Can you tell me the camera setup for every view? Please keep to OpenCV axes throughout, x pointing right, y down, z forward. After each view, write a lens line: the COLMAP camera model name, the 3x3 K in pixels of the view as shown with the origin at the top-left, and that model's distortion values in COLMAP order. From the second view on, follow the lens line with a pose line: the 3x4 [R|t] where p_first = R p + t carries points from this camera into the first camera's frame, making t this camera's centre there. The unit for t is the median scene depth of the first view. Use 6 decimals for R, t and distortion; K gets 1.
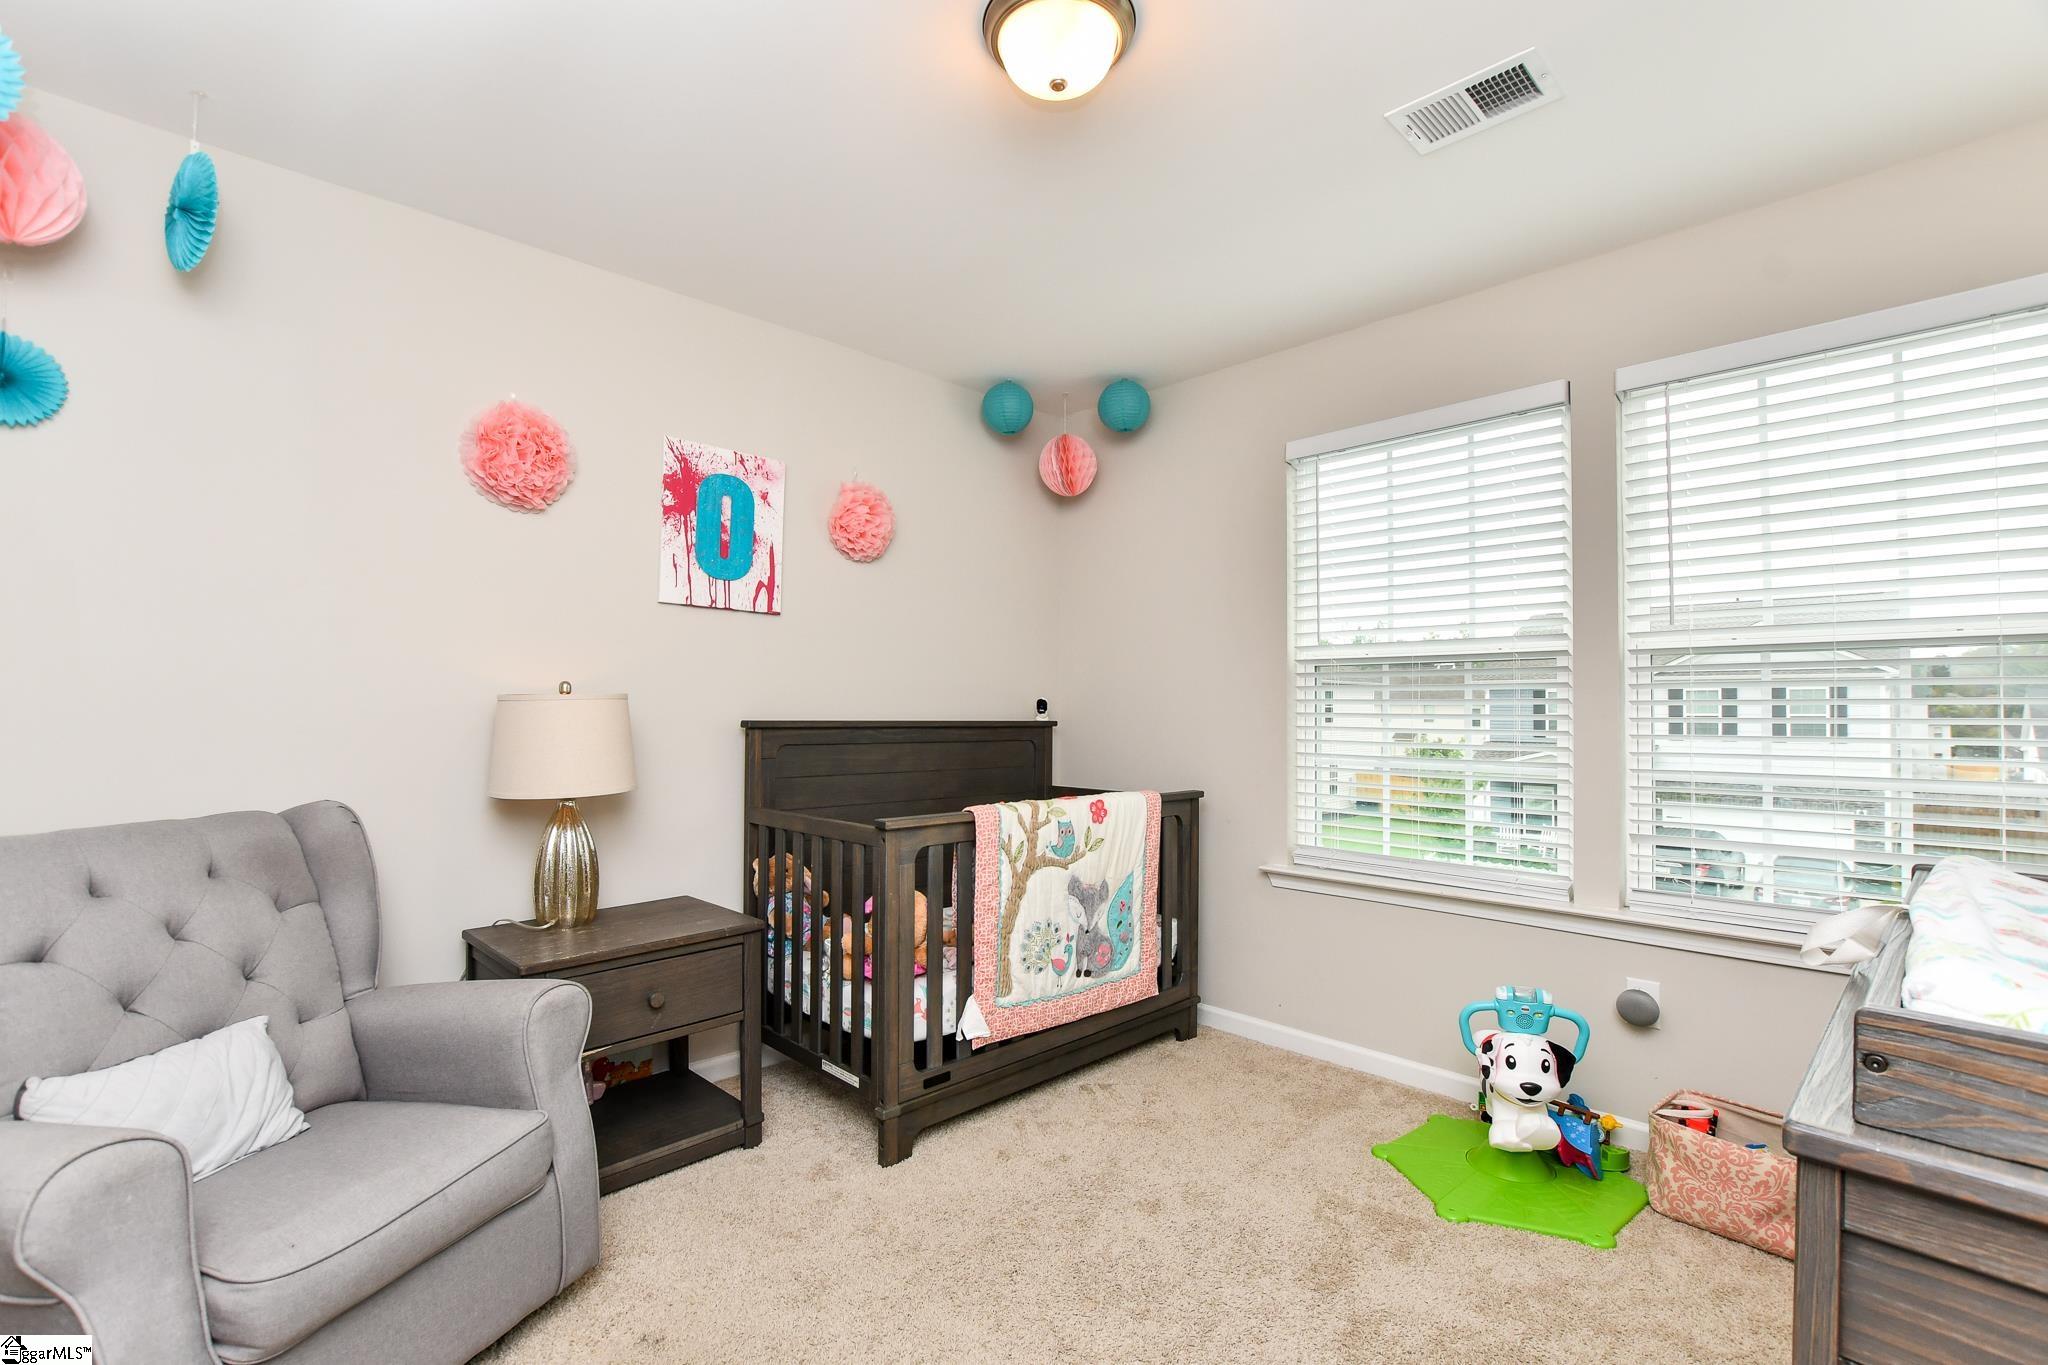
lens RADIAL K [[914.6, 0, 1024.0], [0, 914.6, 682.5], [0, 0, 1]] dist [-0.000950, -0.000033]
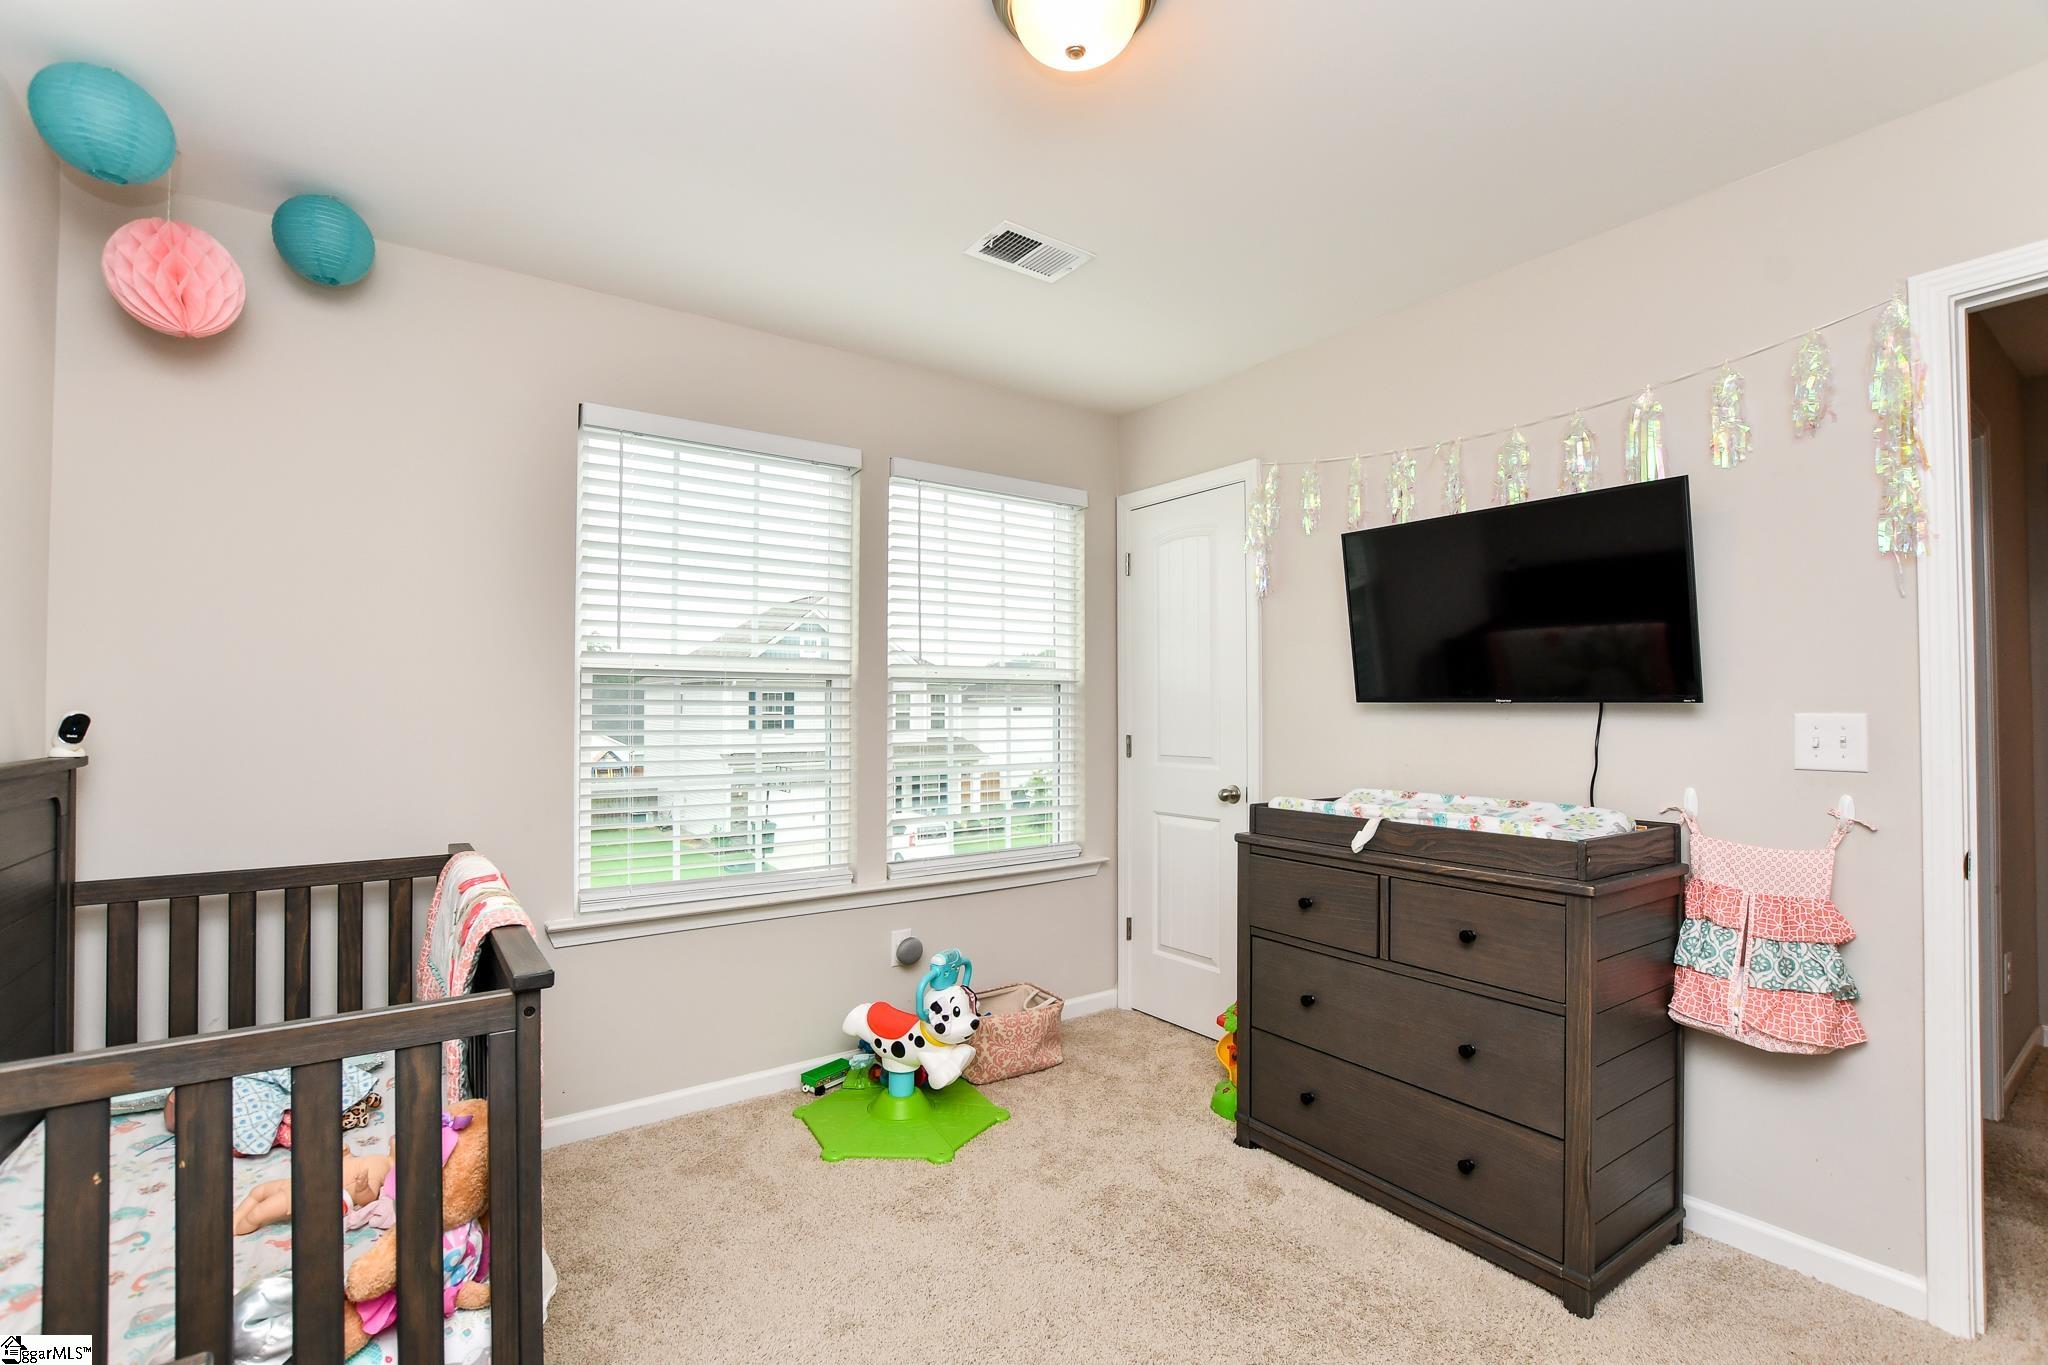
lens RADIAL K [[914.6, 0, 1024.0], [0, 914.6, 682.5], [0, 0, 1]] dist [-0.000950, -0.000033]
pose [[0.165681, 0.006369, 0.986159, -0.457457], [-0.045018, 0.998986, 0.001112, -0.031348], [-0.985151, -0.044579, 0.165800, 0.474070]]
